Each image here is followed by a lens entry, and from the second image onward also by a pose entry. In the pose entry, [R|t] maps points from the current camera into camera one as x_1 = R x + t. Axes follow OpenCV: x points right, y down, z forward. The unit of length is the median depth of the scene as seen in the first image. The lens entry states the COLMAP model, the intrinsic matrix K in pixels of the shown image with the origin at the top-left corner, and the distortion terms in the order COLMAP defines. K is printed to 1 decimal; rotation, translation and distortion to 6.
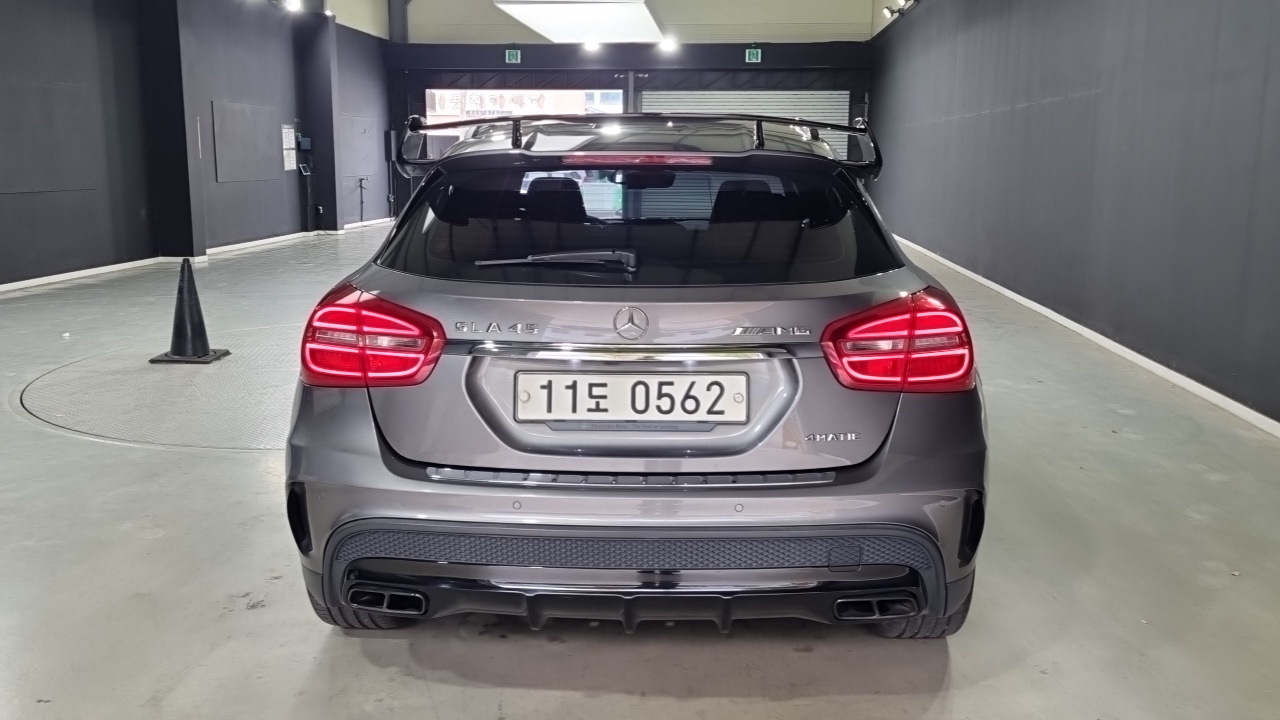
lens RADIAL K [[1105.2, 0, 640.0], [0, 1105.2, 360.0], [0, 0, 1]] dist [0.014644, 0.004005]
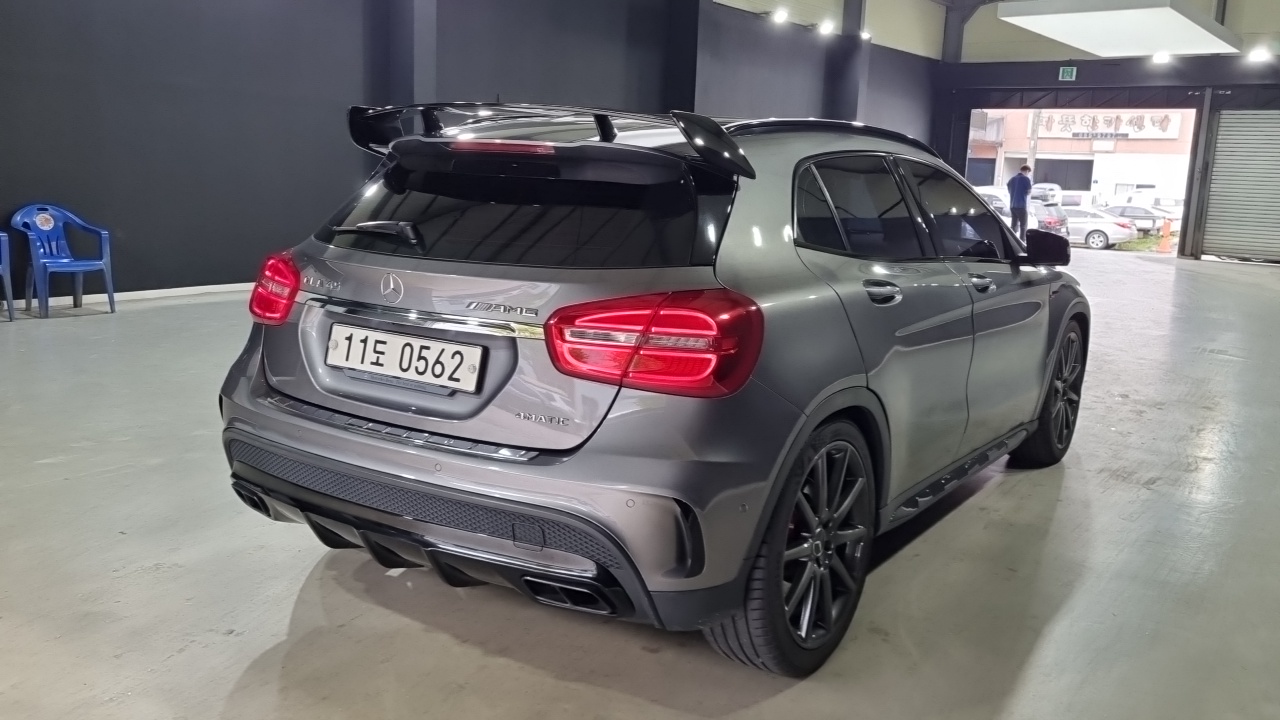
lens RADIAL K [[1105.2, 0, 640.0], [0, 1105.2, 360.0], [0, 0, 1]] dist [0.014644, 0.004005]
pose [[0.841061, 0.119590, -0.527555, 0.287952], [-0.130537, 0.991304, 0.016607, -0.004698], [0.524954, 0.054898, 0.849359, 0.064681]]
